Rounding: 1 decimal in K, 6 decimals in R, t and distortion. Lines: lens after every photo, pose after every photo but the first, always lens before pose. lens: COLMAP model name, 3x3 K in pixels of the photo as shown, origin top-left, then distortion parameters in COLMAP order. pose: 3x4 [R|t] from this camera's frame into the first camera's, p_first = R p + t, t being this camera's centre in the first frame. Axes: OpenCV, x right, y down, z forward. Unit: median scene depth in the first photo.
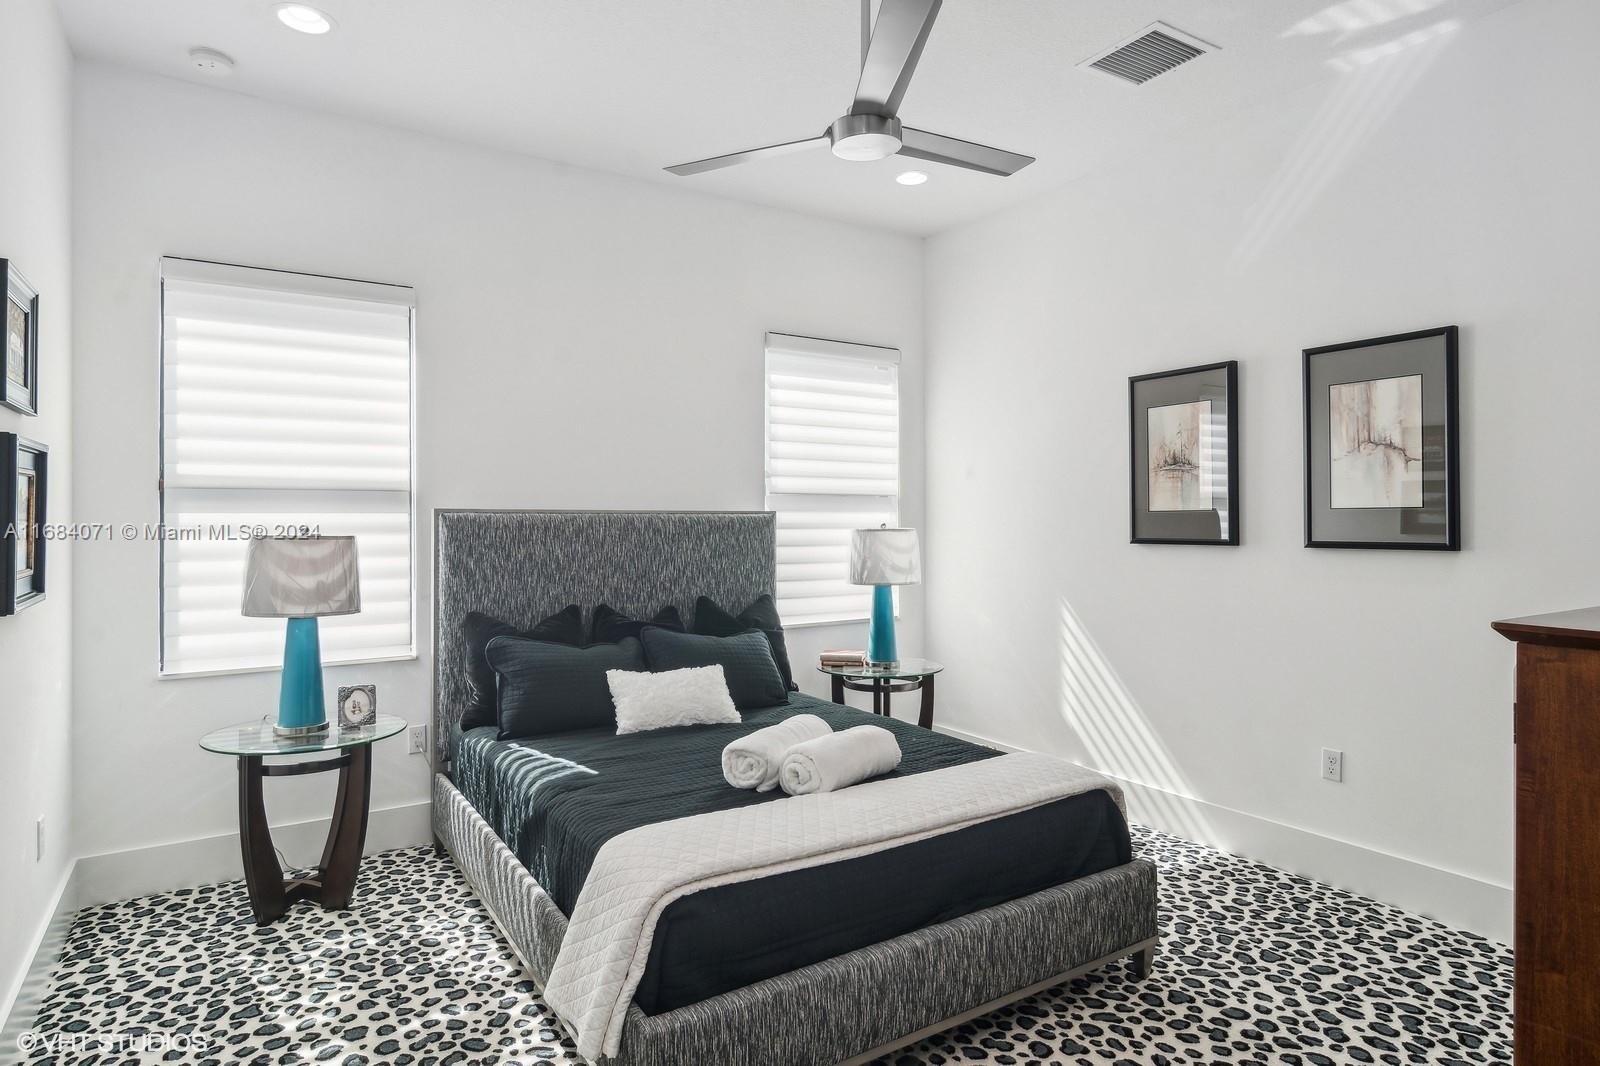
lens RADIAL K [[882.2, 0, 780.4], [0, 882.2, 517.4], [0, 0, 1]] dist [-0.000469, 0.002710]
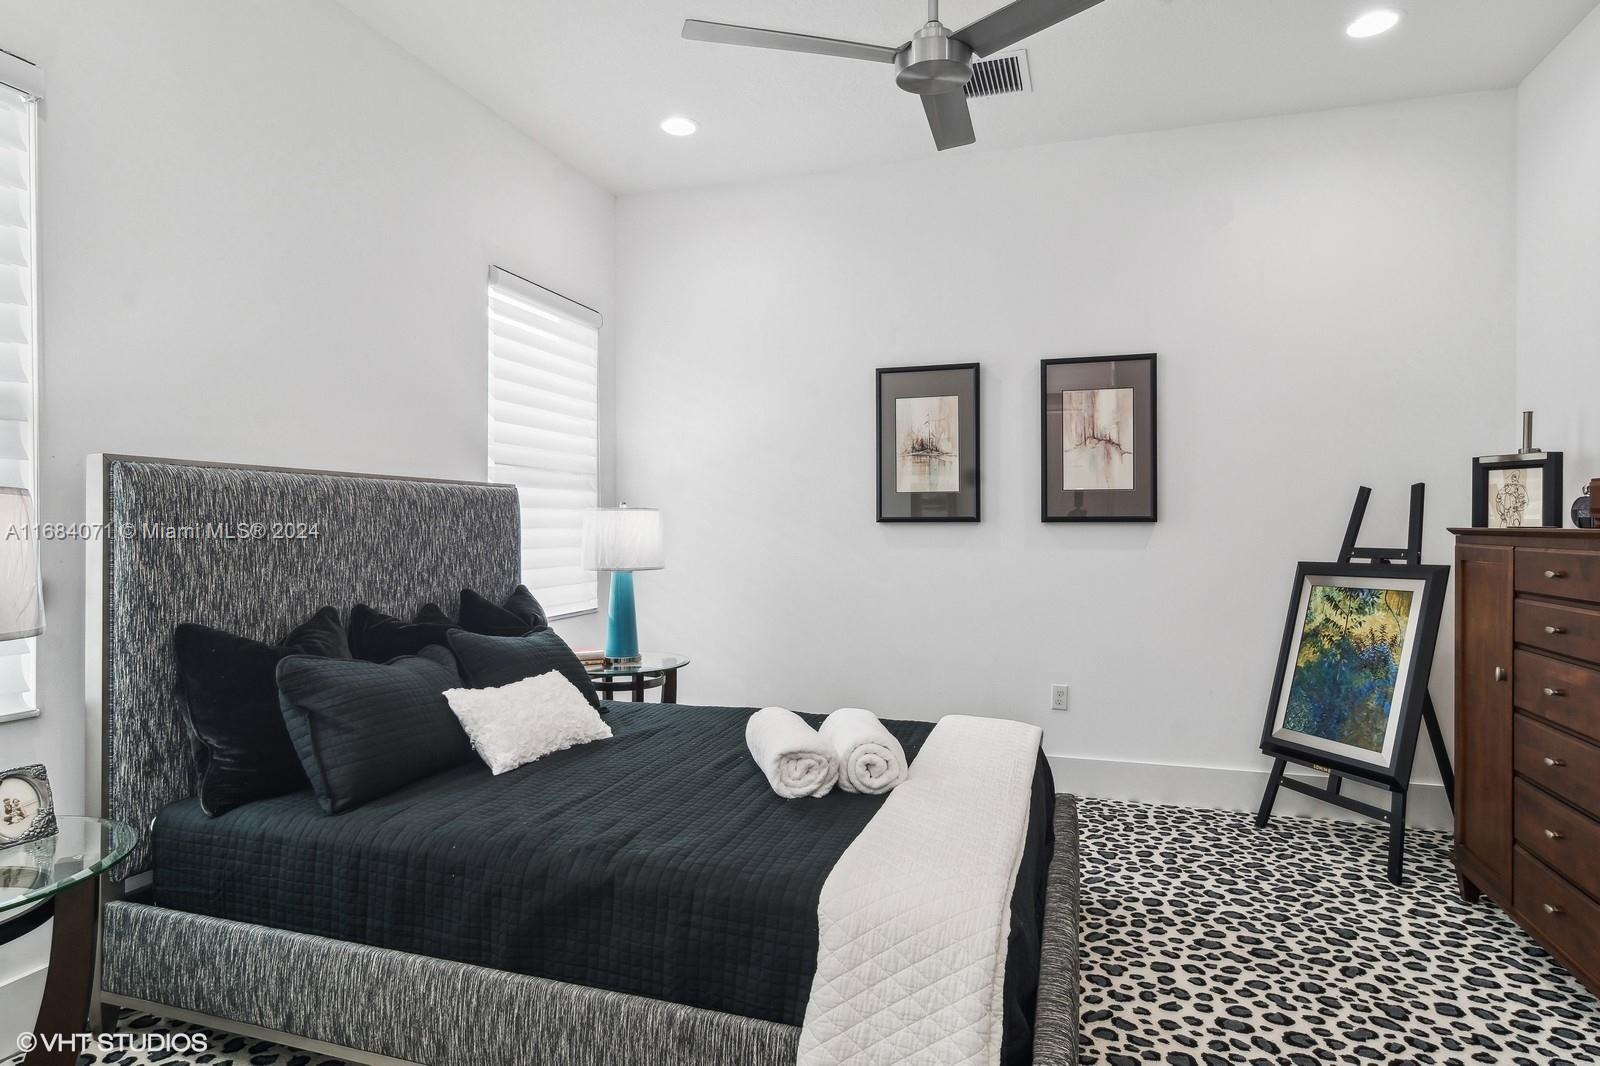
lens RADIAL K [[882.2, 0, 787.5], [0, 882.2, 521.2], [0, 0, 1]] dist [-0.000469, 0.002710]
pose [[0.773941, 0.005237, 0.633236, -0.454493], [-0.005412, 0.999984, -0.001656, 0.037031], [-0.633235, -0.002146, 0.773957, 0.282883]]
